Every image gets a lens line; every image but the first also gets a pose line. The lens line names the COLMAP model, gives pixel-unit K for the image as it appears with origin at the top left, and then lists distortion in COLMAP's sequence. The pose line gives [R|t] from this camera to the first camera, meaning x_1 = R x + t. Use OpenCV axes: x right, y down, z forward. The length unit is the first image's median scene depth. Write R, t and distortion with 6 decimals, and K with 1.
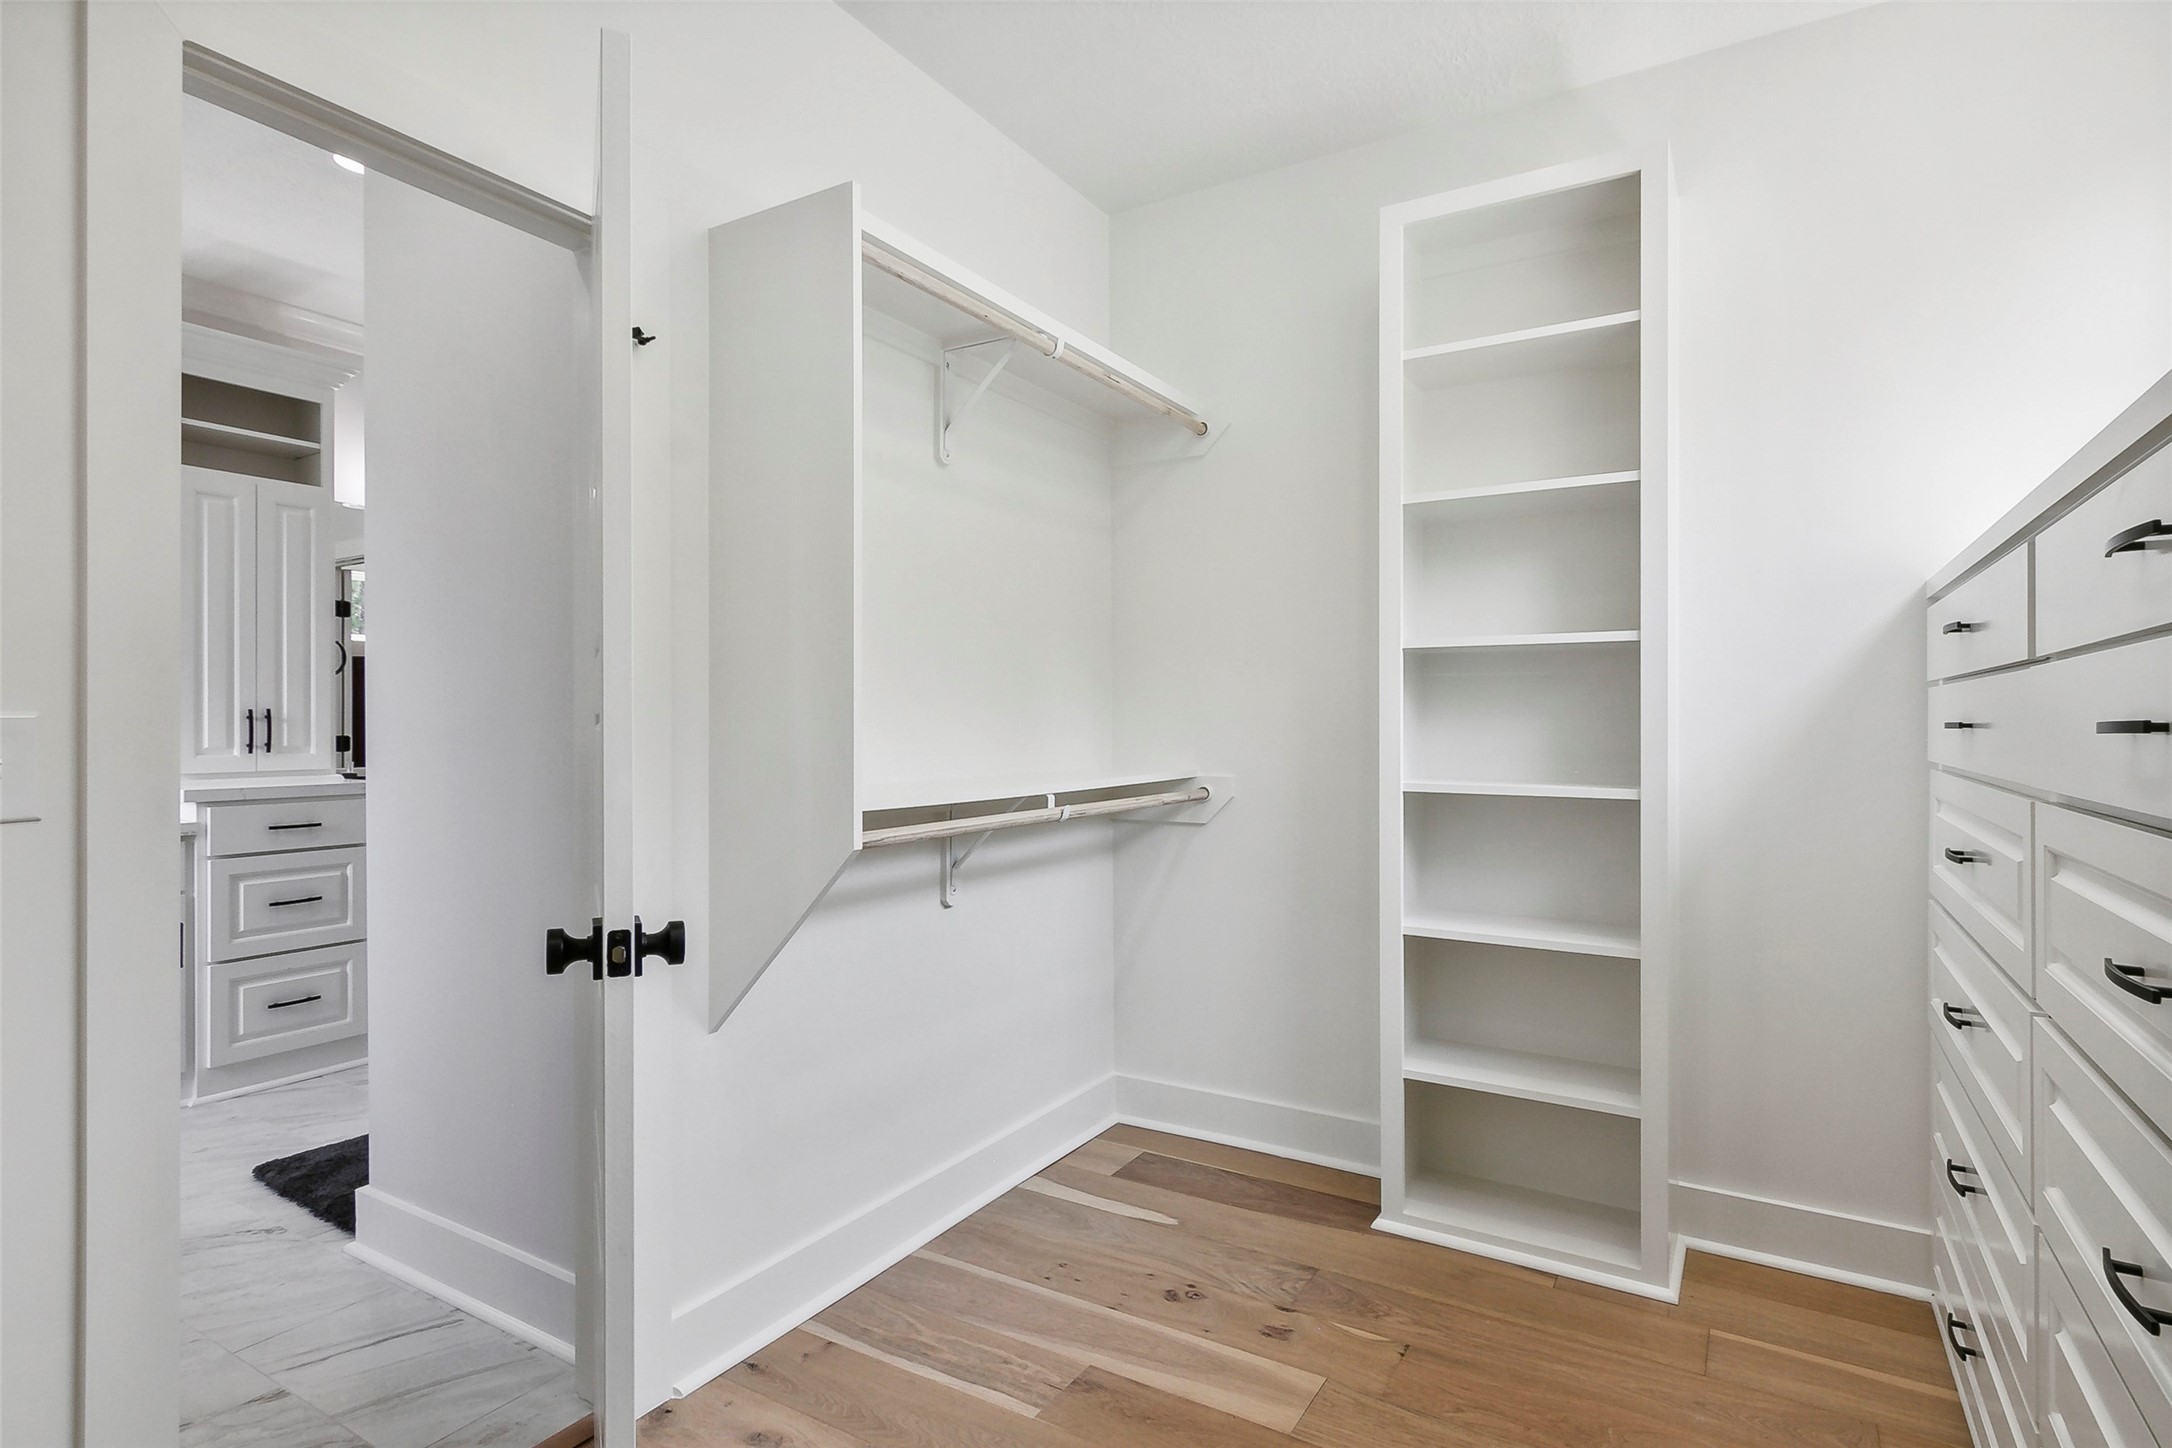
lens RADIAL K [[1105.5, 0, 1083.6], [0, 1105.5, 709.0], [0, 0, 1]] dist [0.001538, 0.000264]
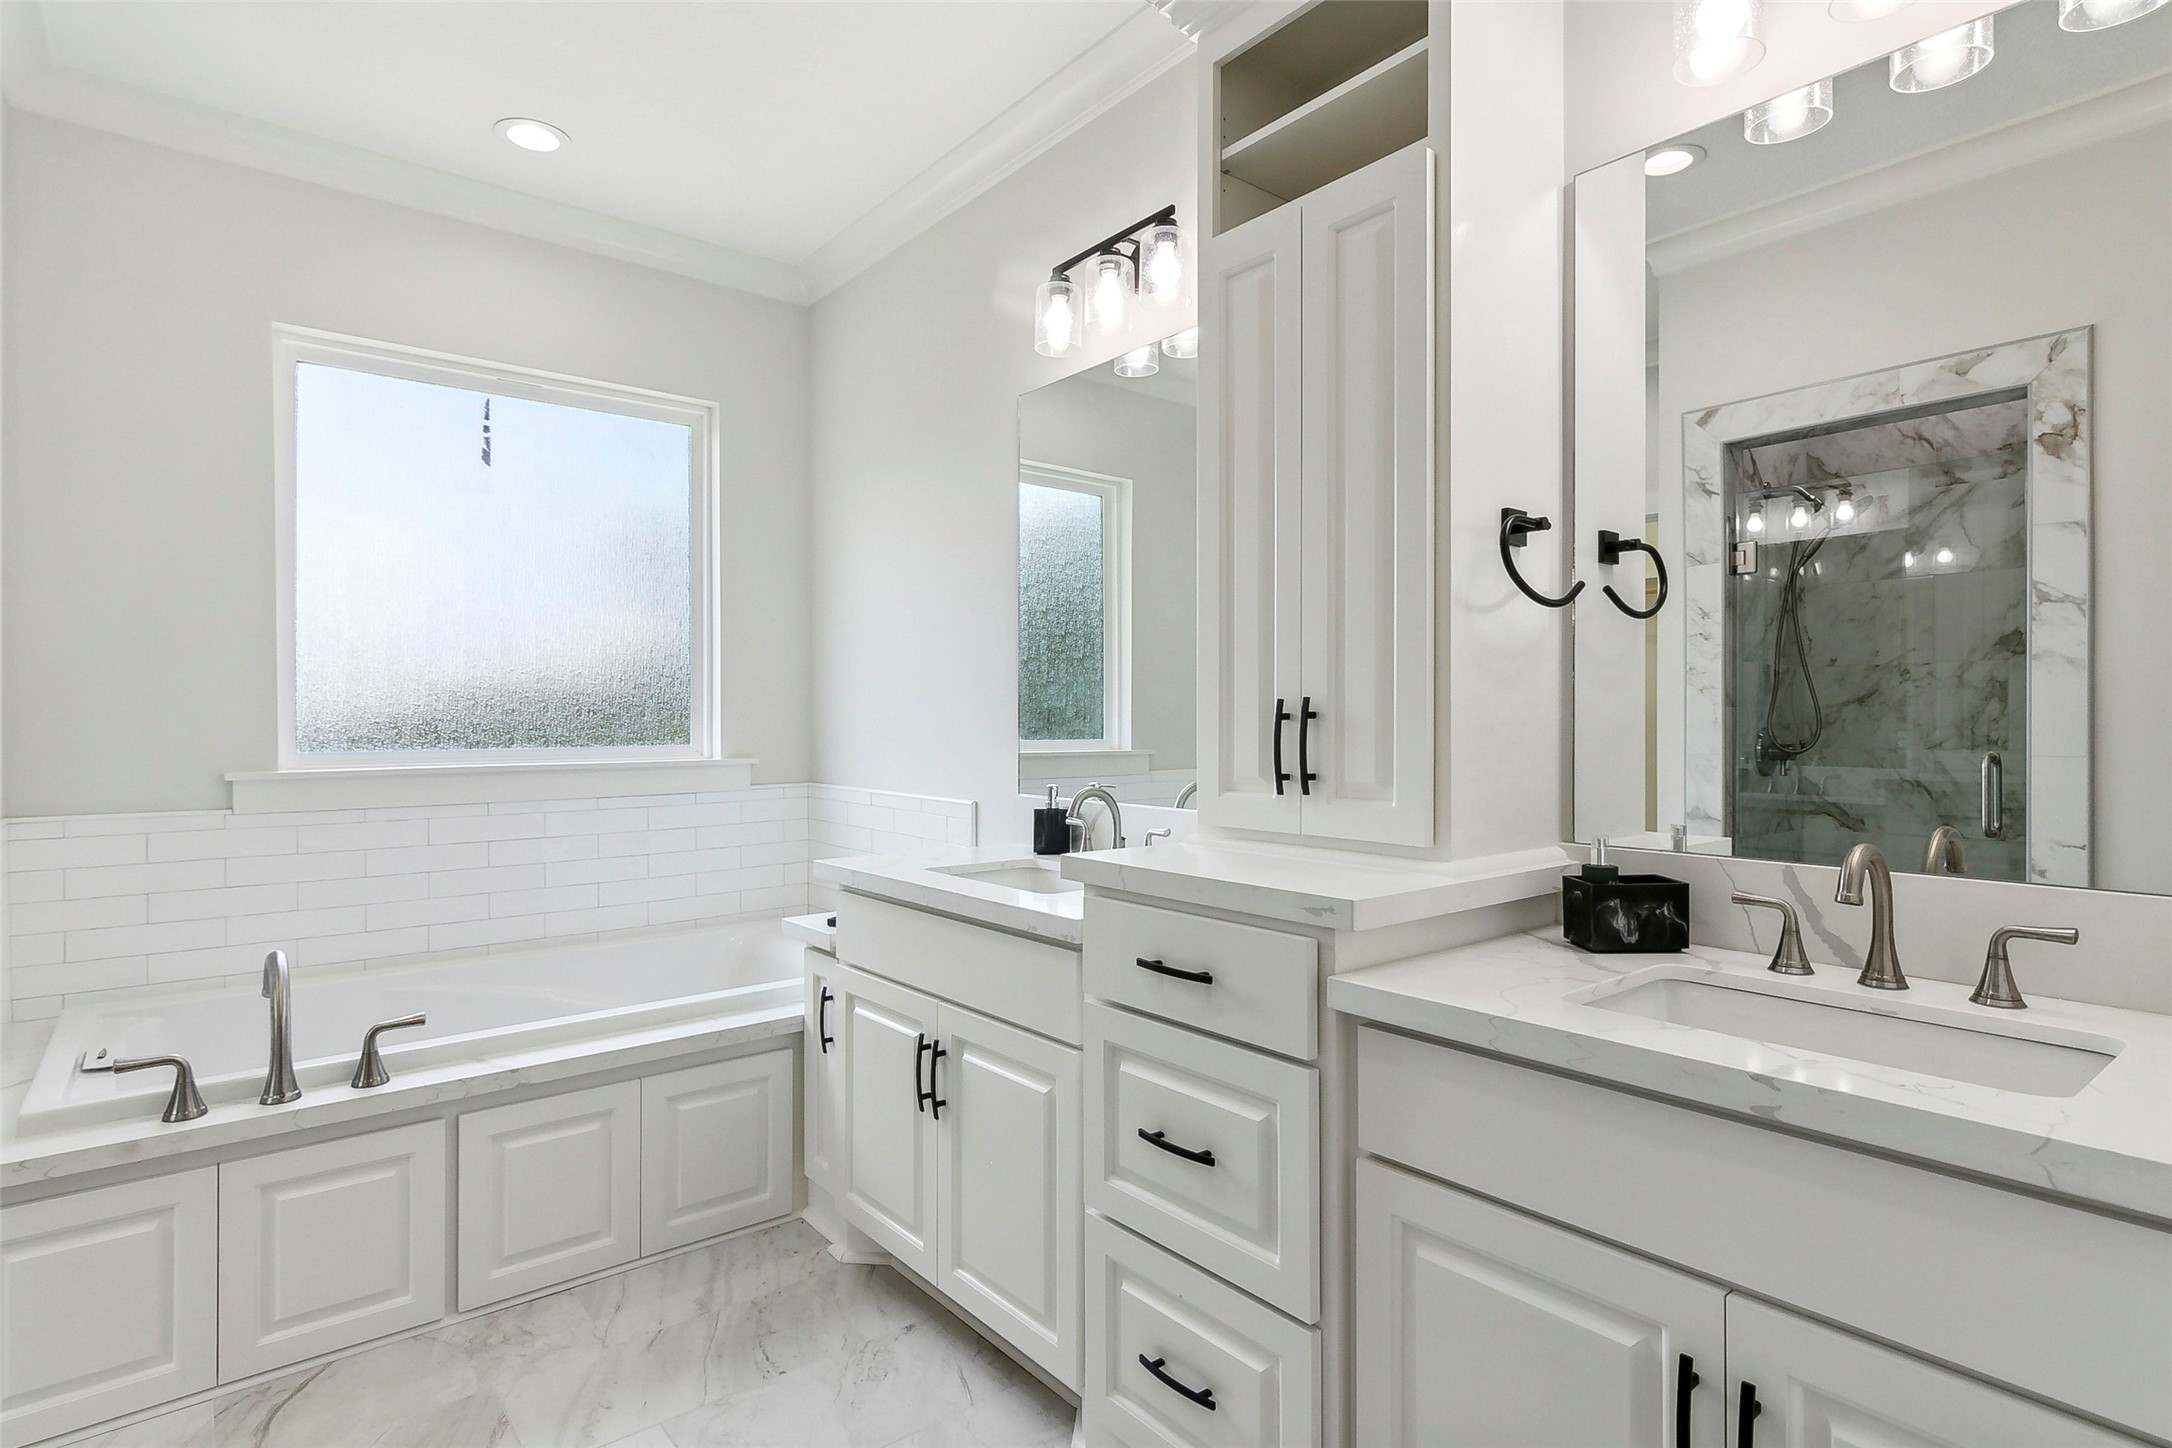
lens RADIAL K [[1139.6, 0, 1086.0], [0, 1139.6, 724.0], [0, 0, 1]] dist [0.000281, -0.000096]
pose [[-0.355832, 0.005559, -0.934533, -0.277845], [0.010439, 0.999944, 0.001974, 0.008898], [0.934492, -0.009053, -0.355870, 1.090024]]
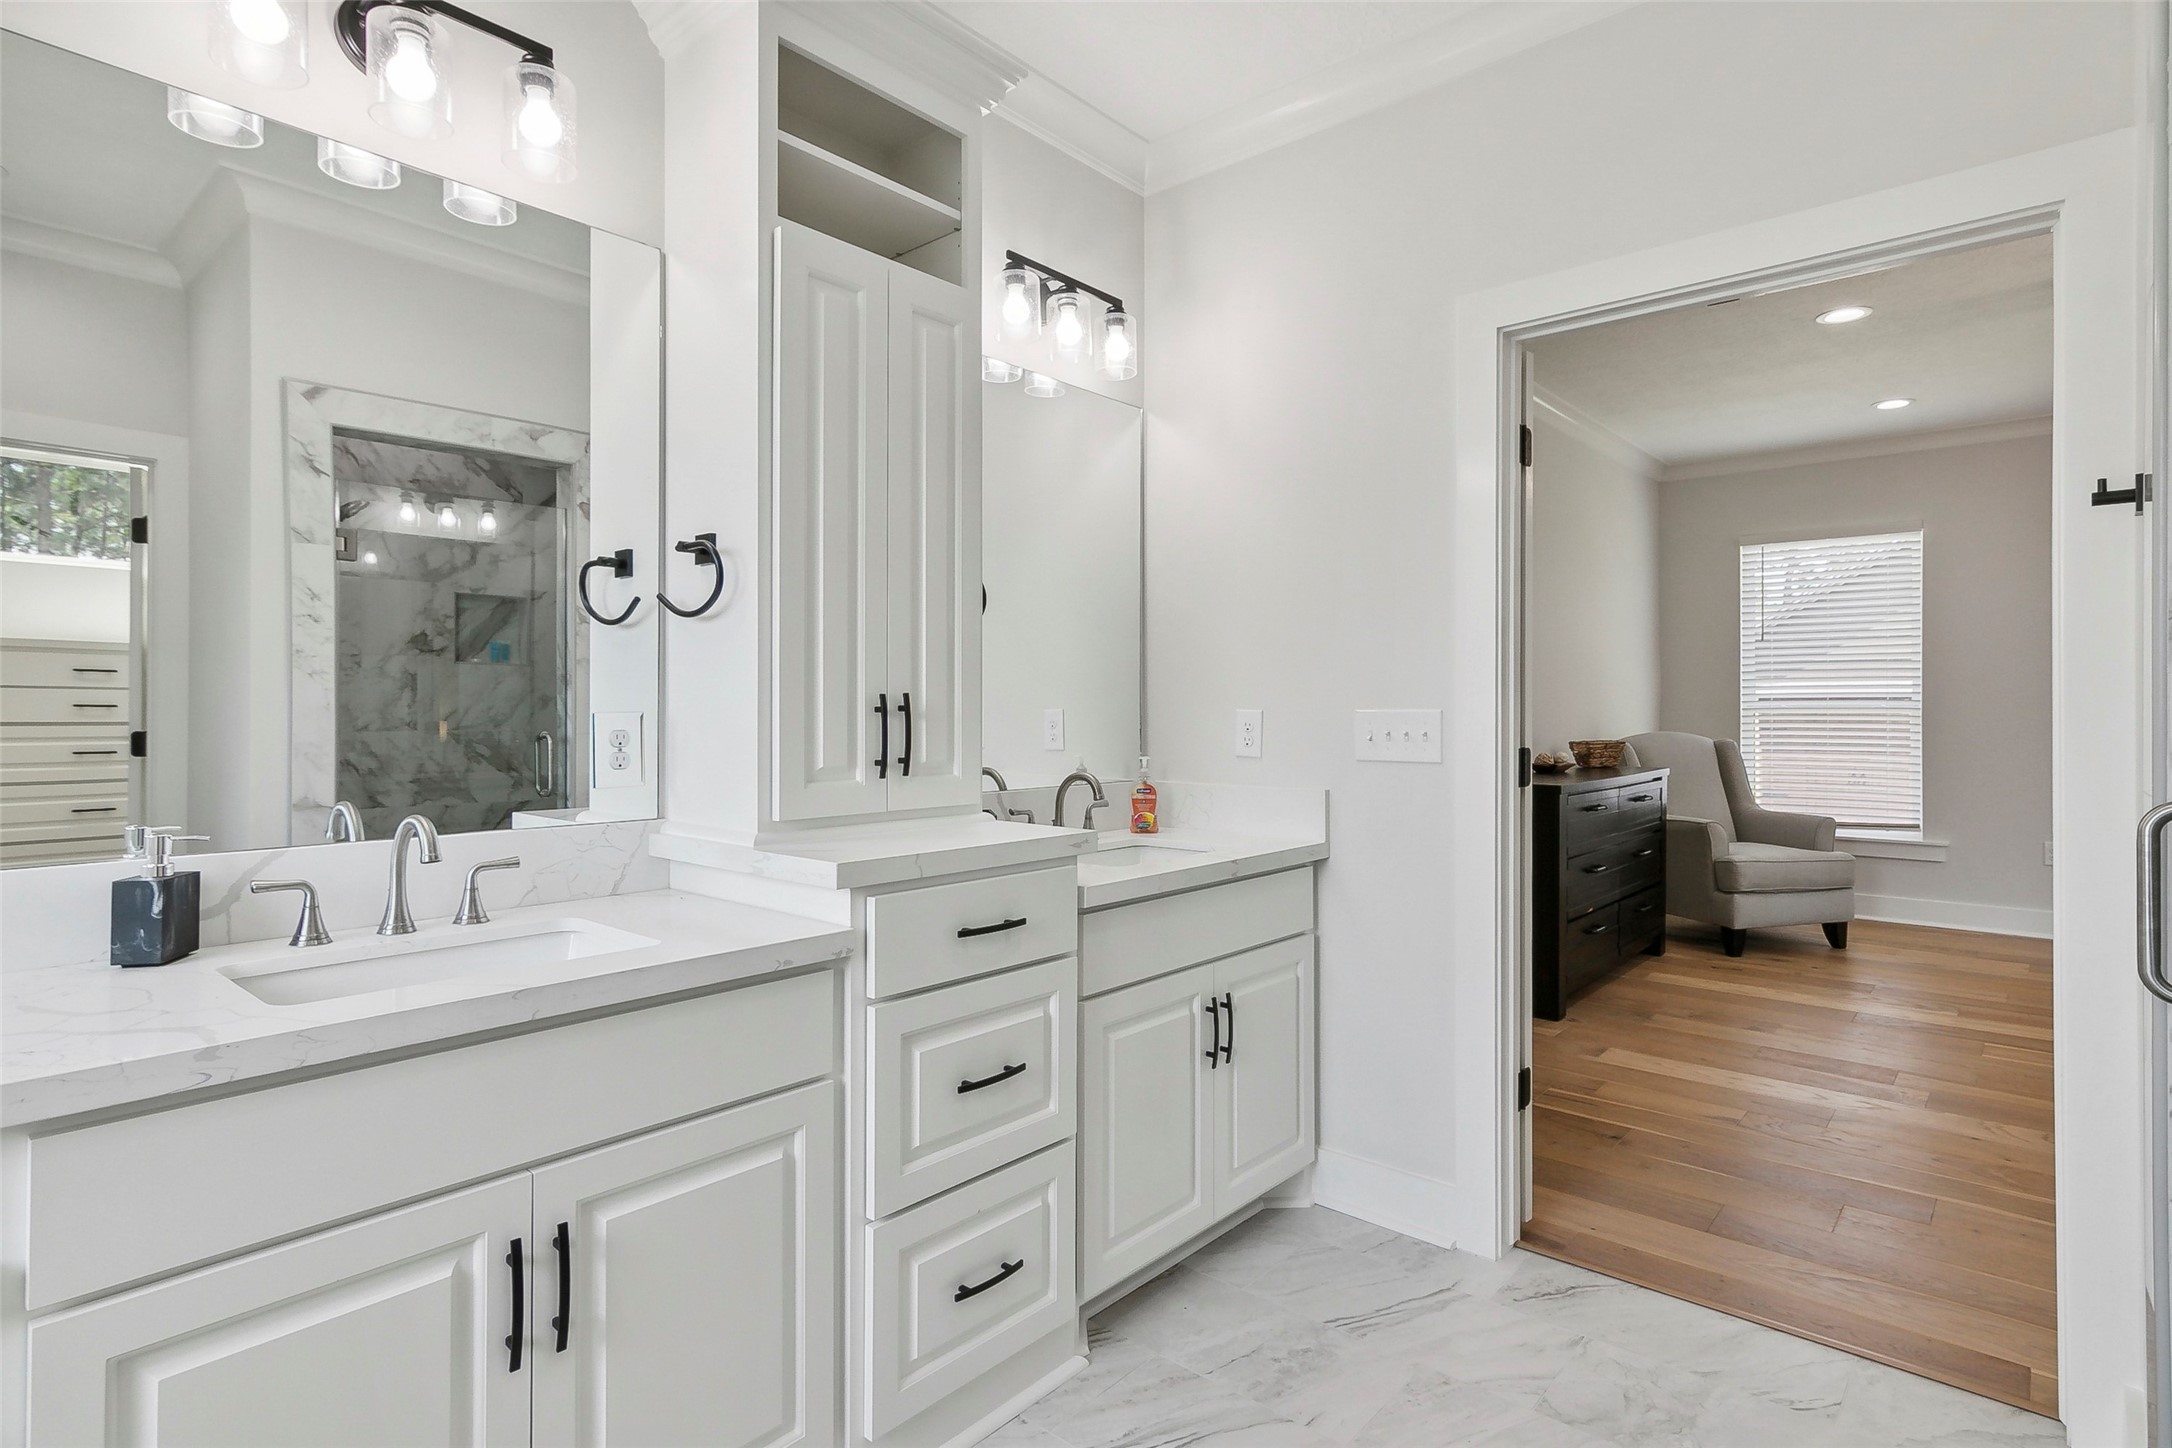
lens RADIAL K [[1105.5, 0, 1083.6], [0, 1105.5, 709.0], [0, 0, 1]] dist [0.001538, 0.000264]
pose [[0.984856, 0.011377, -0.173001, -0.567017], [-0.009725, 0.999899, 0.010395, 0.001092], [0.173102, -0.008555, 0.984867, 0.498931]]
